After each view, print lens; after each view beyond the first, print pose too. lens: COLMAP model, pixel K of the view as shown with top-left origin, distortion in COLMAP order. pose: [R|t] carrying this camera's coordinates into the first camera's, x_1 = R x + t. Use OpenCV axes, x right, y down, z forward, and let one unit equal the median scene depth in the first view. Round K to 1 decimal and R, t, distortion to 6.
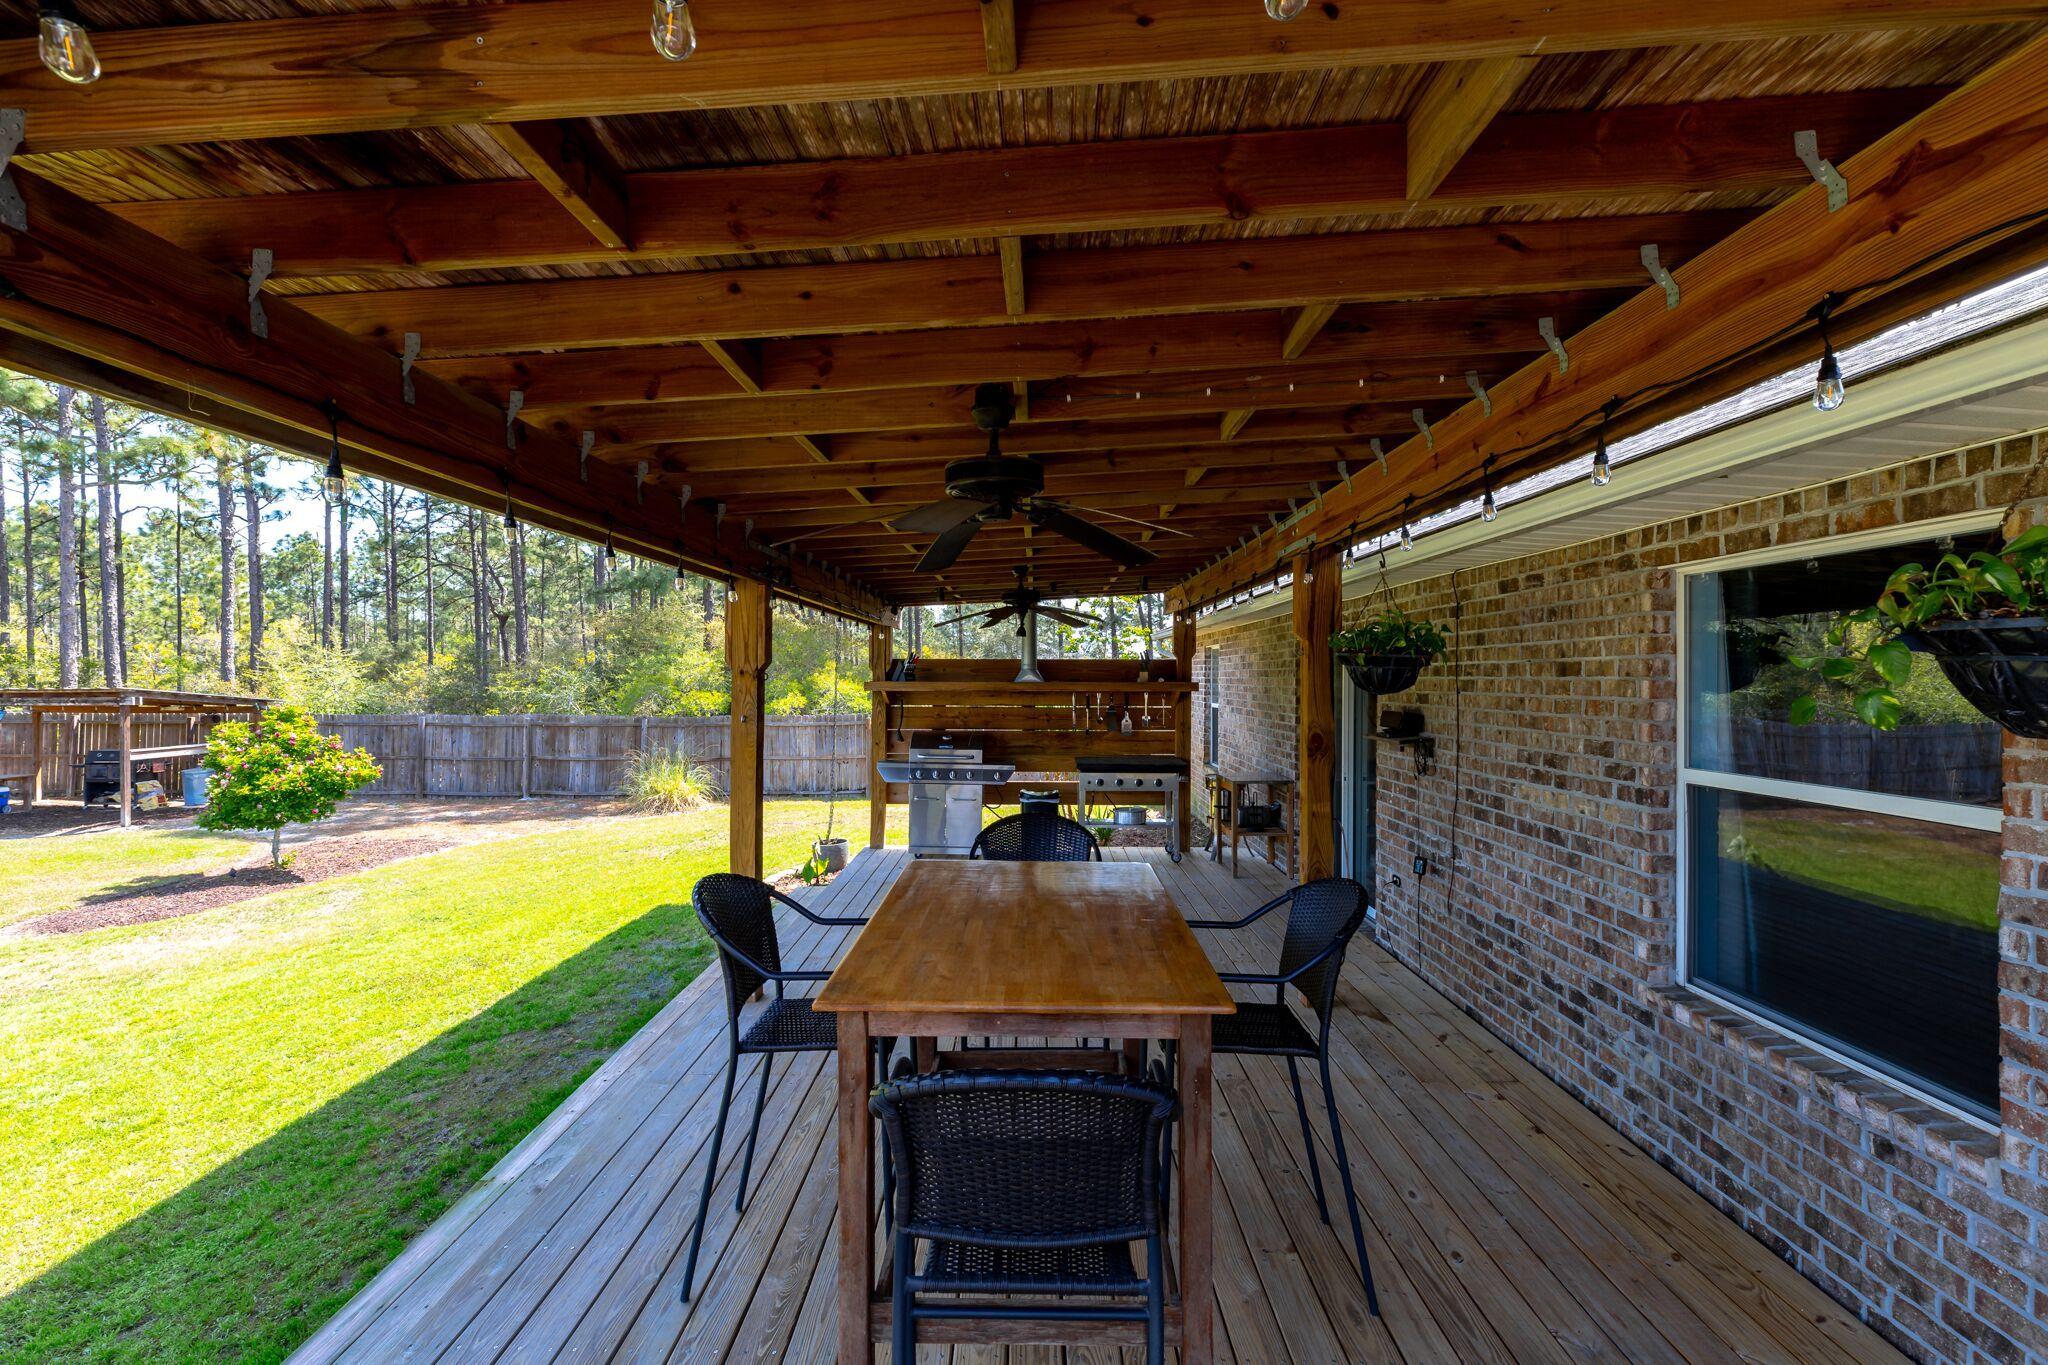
lens RADIAL K [[913.9, 0, 1021.2], [0, 913.9, 670.8], [0, 0, 1]] dist [0.006729, 0.000582]
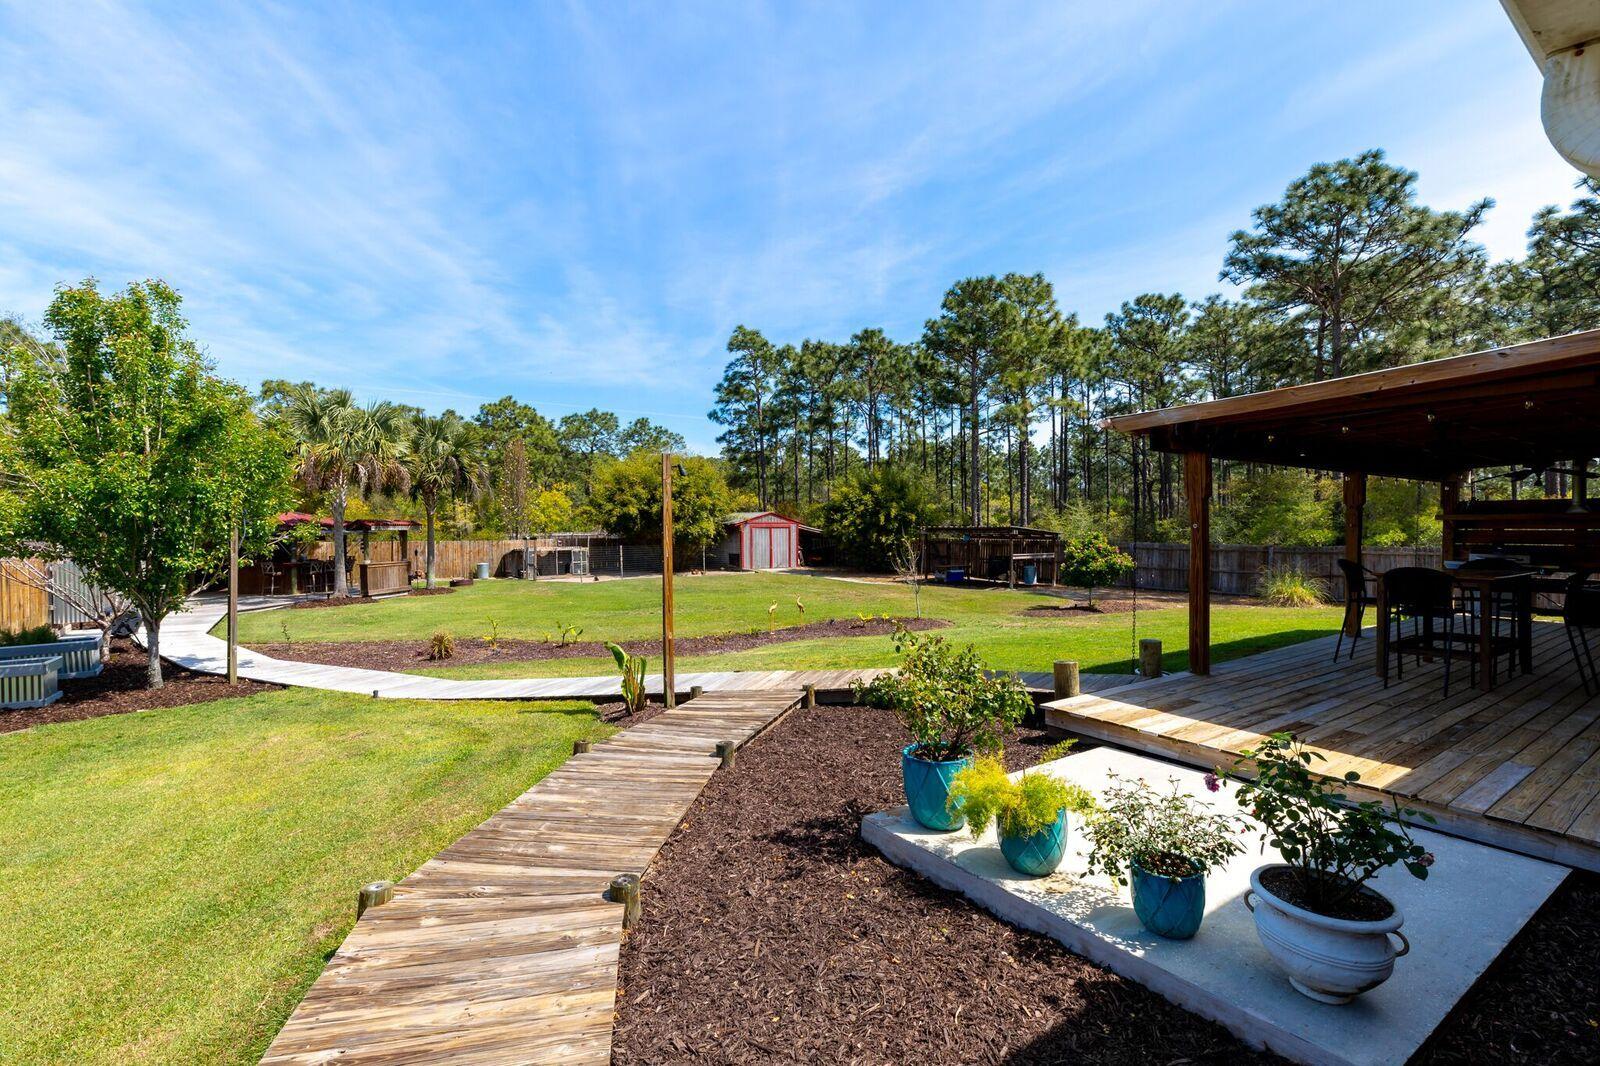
lens RADIAL K [[714.0, 0, 797.9], [0, 714.0, 535.9], [0, 0, 1]] dist [0.006729, 0.000582]
pose [[0.579460, 0.006424, -0.814975, 0.107150], [0.009382, 0.999850, 0.014552, 0.009193], [0.814946, -0.016079, 0.579313, -0.342027]]
